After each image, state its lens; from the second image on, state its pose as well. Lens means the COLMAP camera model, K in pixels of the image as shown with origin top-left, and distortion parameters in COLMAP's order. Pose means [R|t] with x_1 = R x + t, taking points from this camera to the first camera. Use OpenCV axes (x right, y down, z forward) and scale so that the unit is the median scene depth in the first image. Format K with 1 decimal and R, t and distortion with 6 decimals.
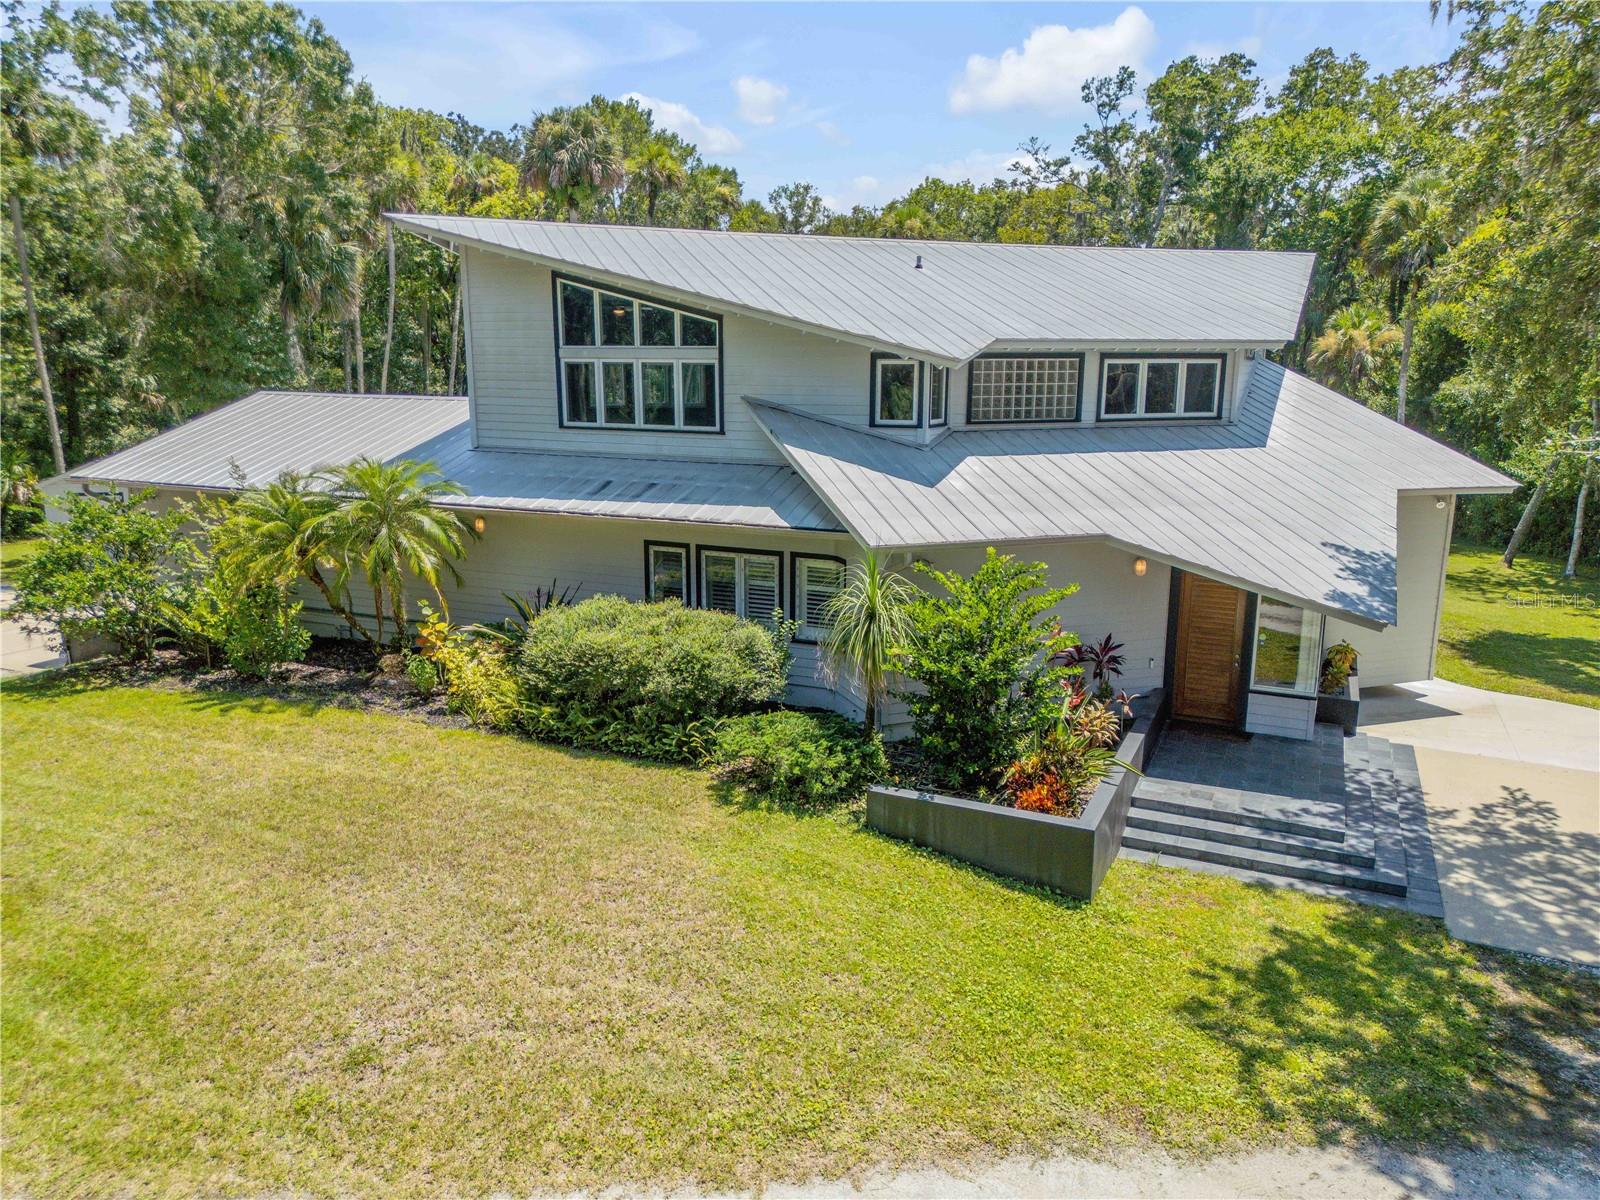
lens RADIAL K [[1137.3, 0, 791.1], [0, 1137.3, 609.0], [0, 0, 1]] dist [0.047207, -0.036781]
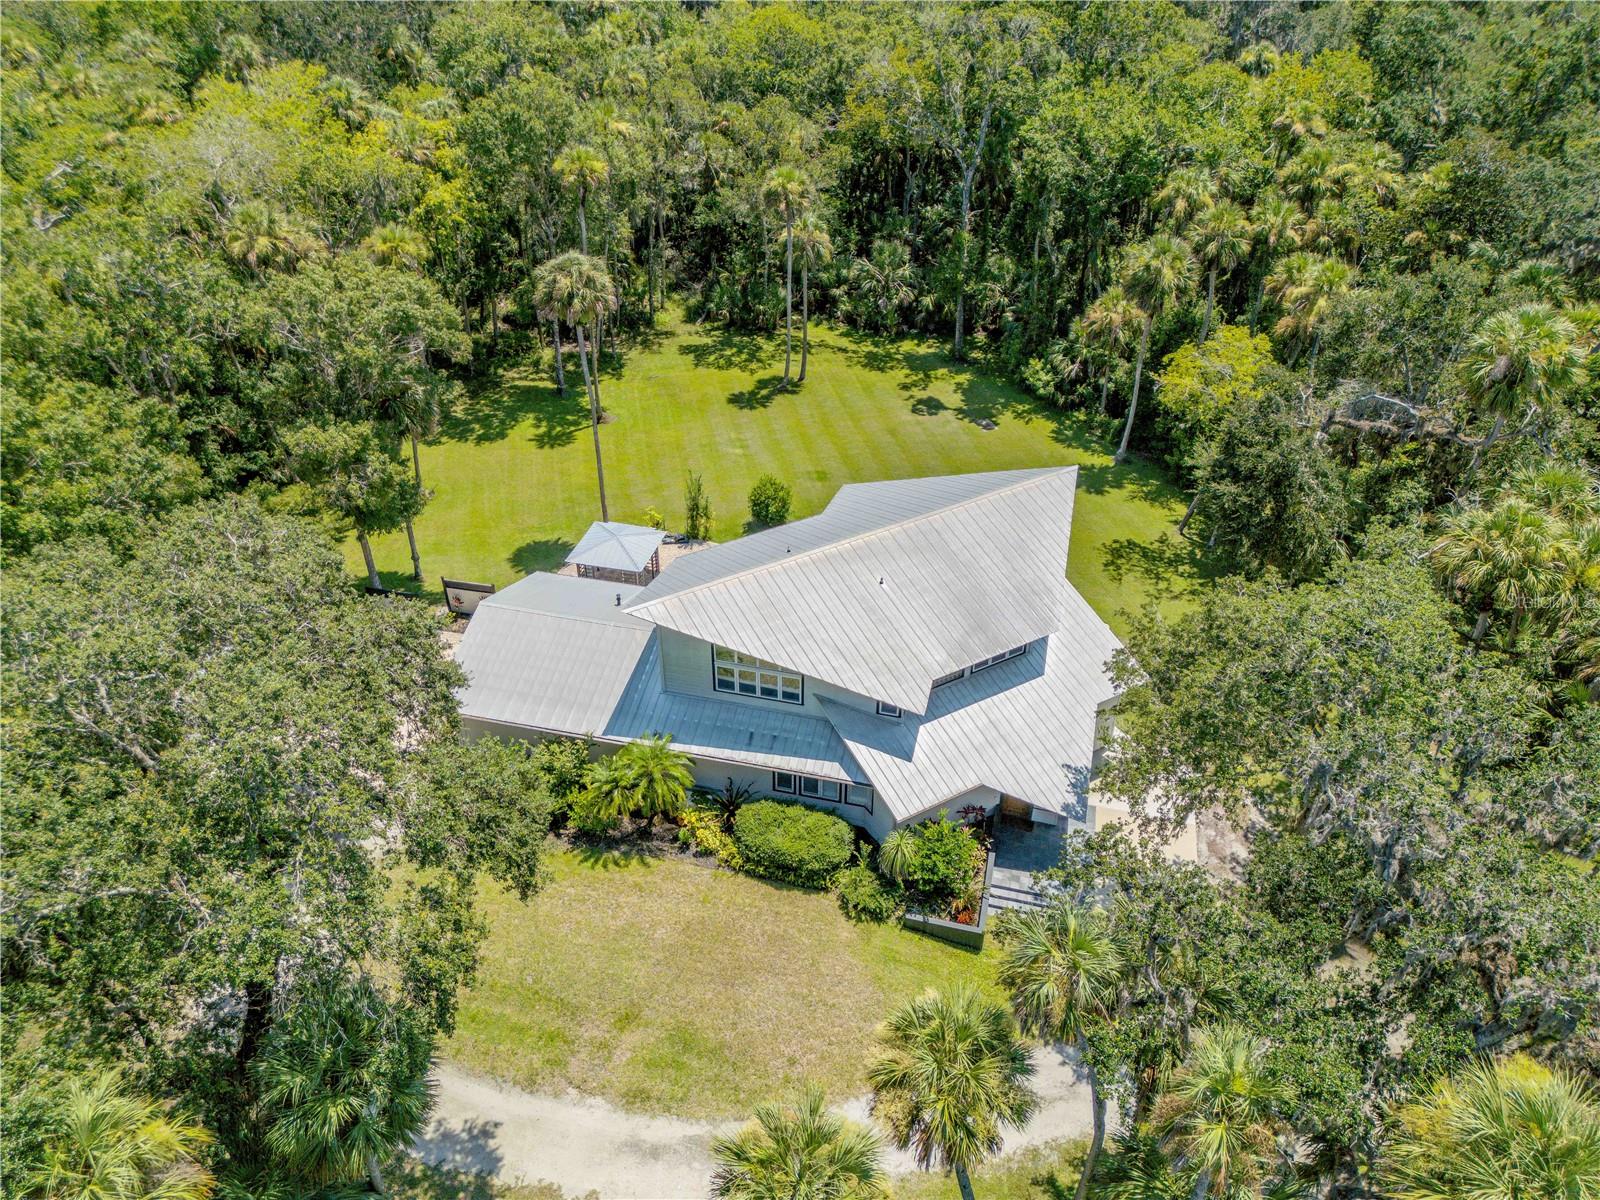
lens RADIAL K [[1137.3, 0, 801.3], [0, 1137.3, 589.7], [0, 0, 1]] dist [0.047207, -0.036781]
pose [[0.982936, -0.110249, 0.147249, -0.398940], [0.047832, 0.926141, 0.374132, -1.300668], [-0.177621, -0.360705, 0.915611, -0.980099]]
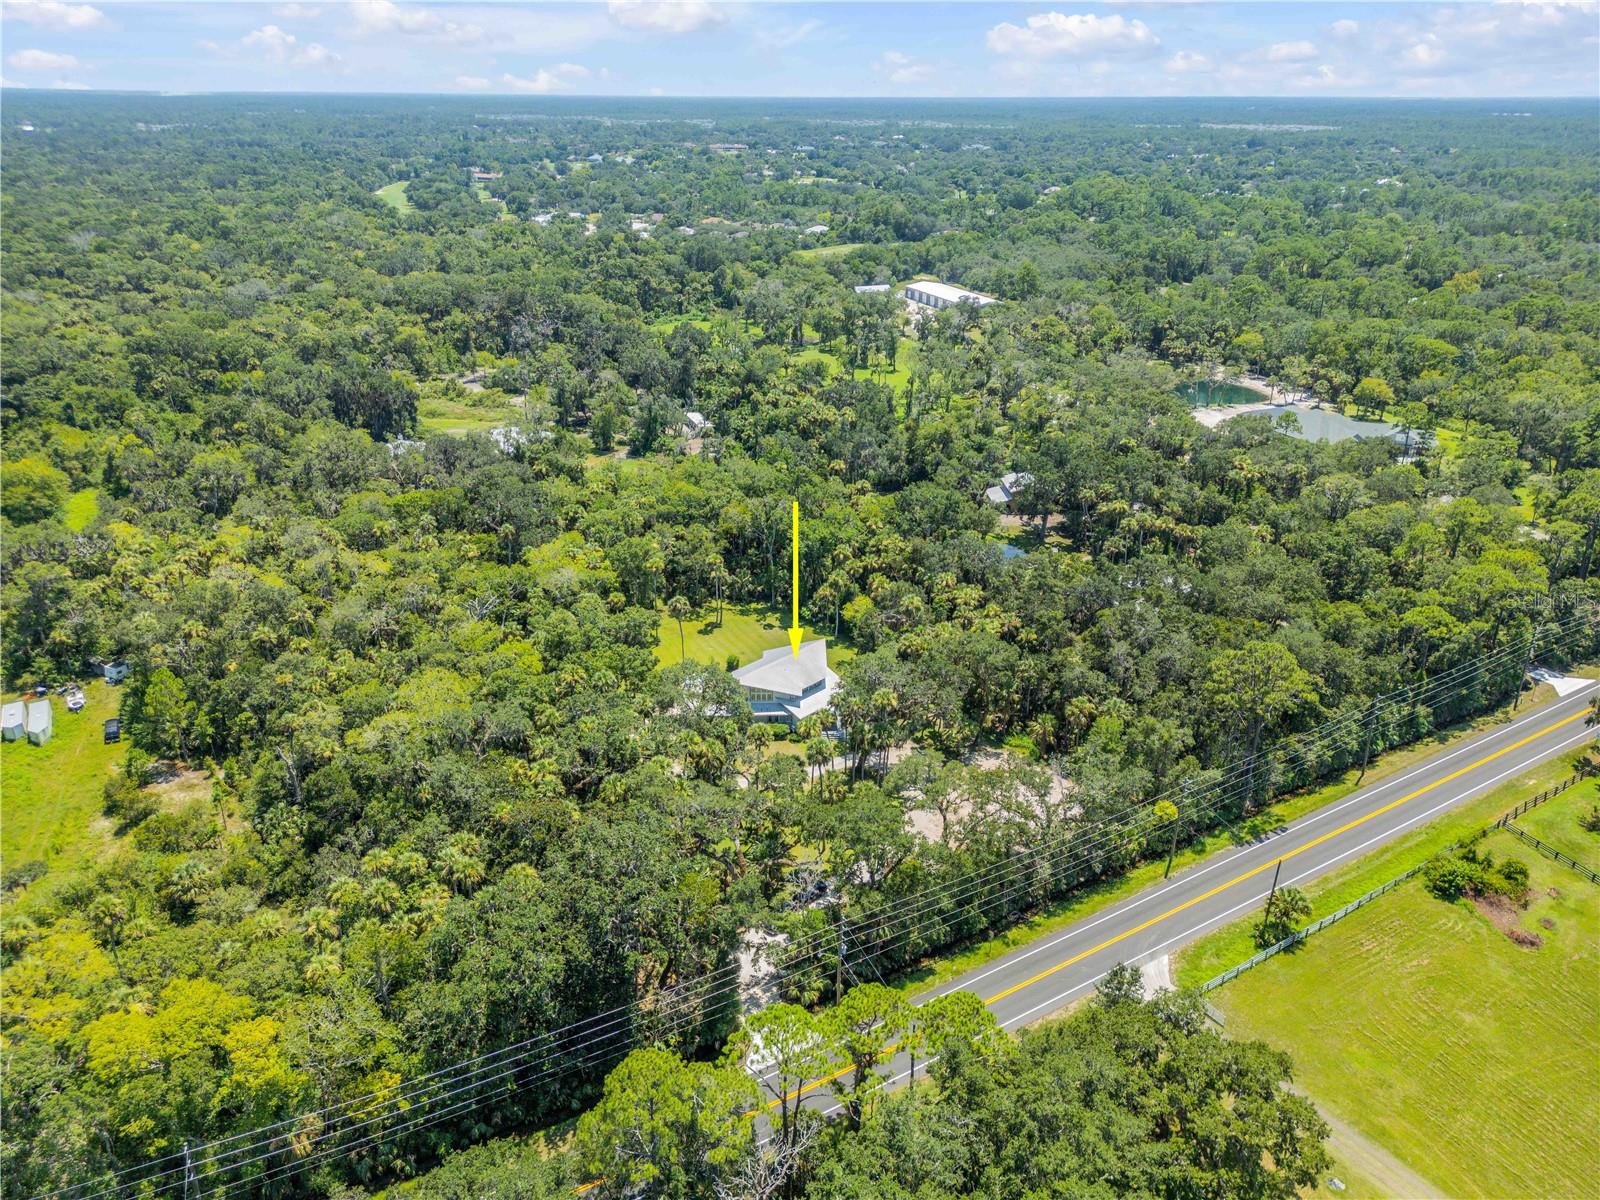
lens RADIAL K [[1137.3, 0, 799.7], [0, 1137.3, 598.0], [0, 0, 1]] dist [0.047207, -0.036781]
pose [[0.900929, -0.183595, 0.393218, -3.752262], [0.099936, 0.969520, 0.223703, -3.362319], [-0.422304, -0.162244, 0.891816, -8.045220]]
